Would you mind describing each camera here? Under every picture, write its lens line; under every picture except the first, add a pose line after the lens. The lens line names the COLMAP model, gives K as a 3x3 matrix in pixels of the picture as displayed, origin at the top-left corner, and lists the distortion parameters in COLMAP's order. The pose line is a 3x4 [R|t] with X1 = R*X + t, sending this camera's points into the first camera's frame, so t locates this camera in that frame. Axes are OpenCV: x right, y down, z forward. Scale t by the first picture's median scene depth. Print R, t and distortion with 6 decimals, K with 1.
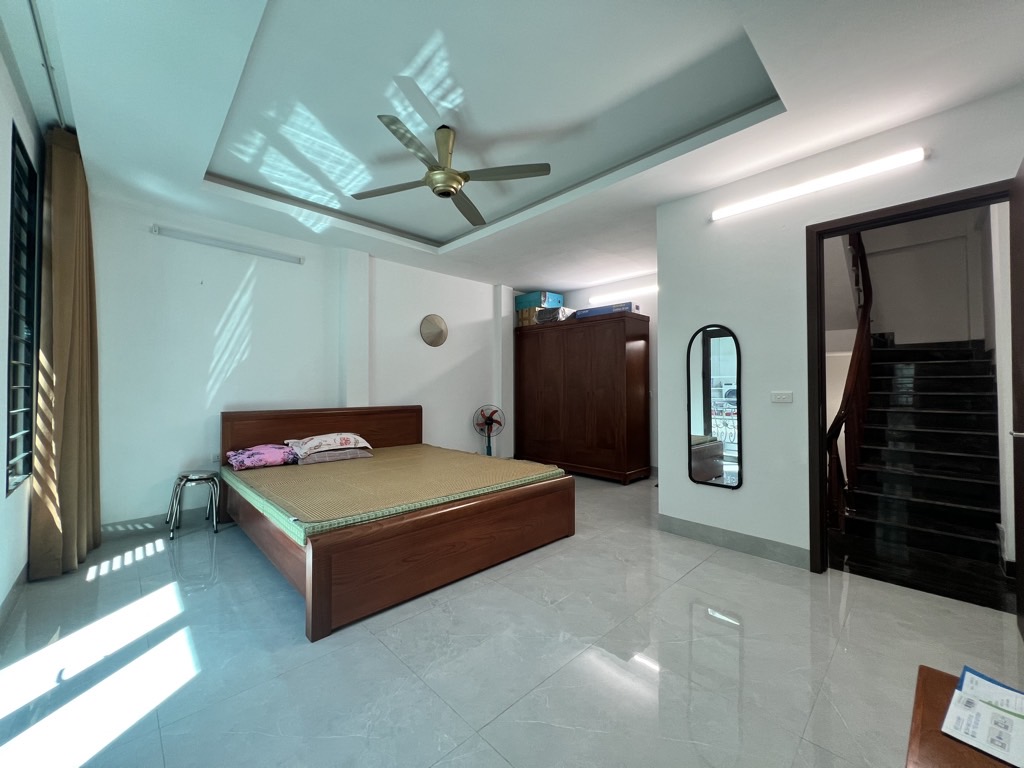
lens RADIAL K [[411.5, 0, 512.4], [0, 411.5, 380.7], [0, 0, 1]] dist [-0.000267, 0.000019]
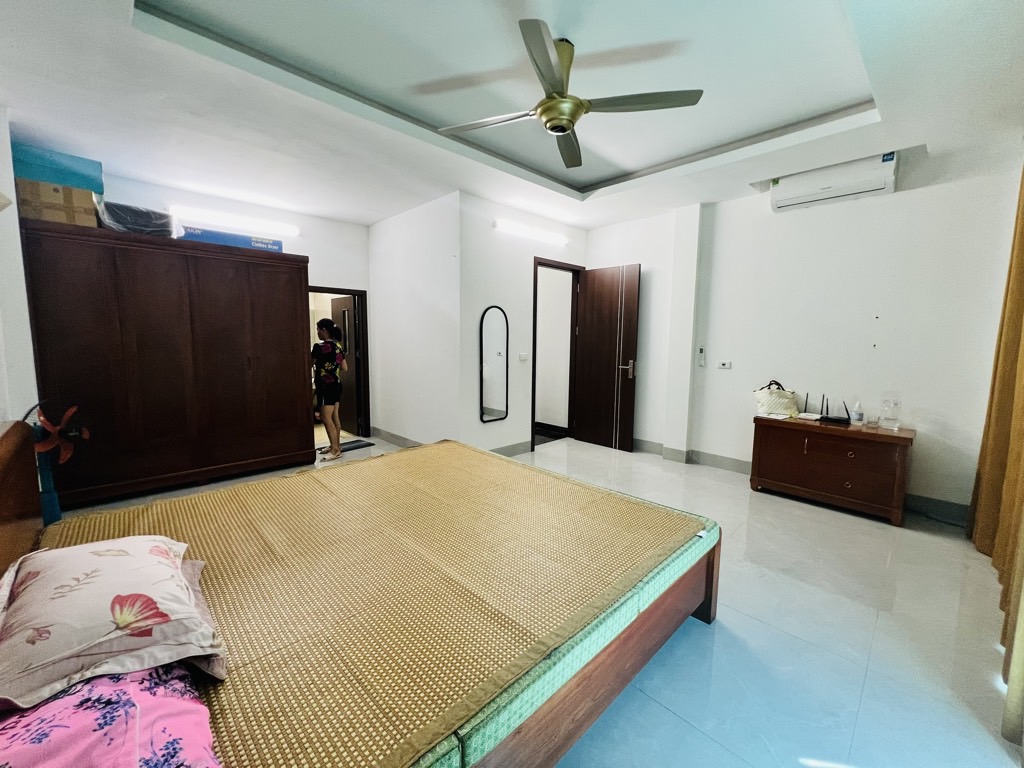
lens RADIAL K [[409.1, 0, 511.7], [0, 409.1, 384.5], [0, 0, 1]] dist [0.000325, 0.000016]
pose [[-0.001336, -0.113865, 0.993495, -0.668093], [-0.024955, 0.993191, 0.113796, -0.024604], [-0.999688, -0.024641, -0.004168, 0.712738]]
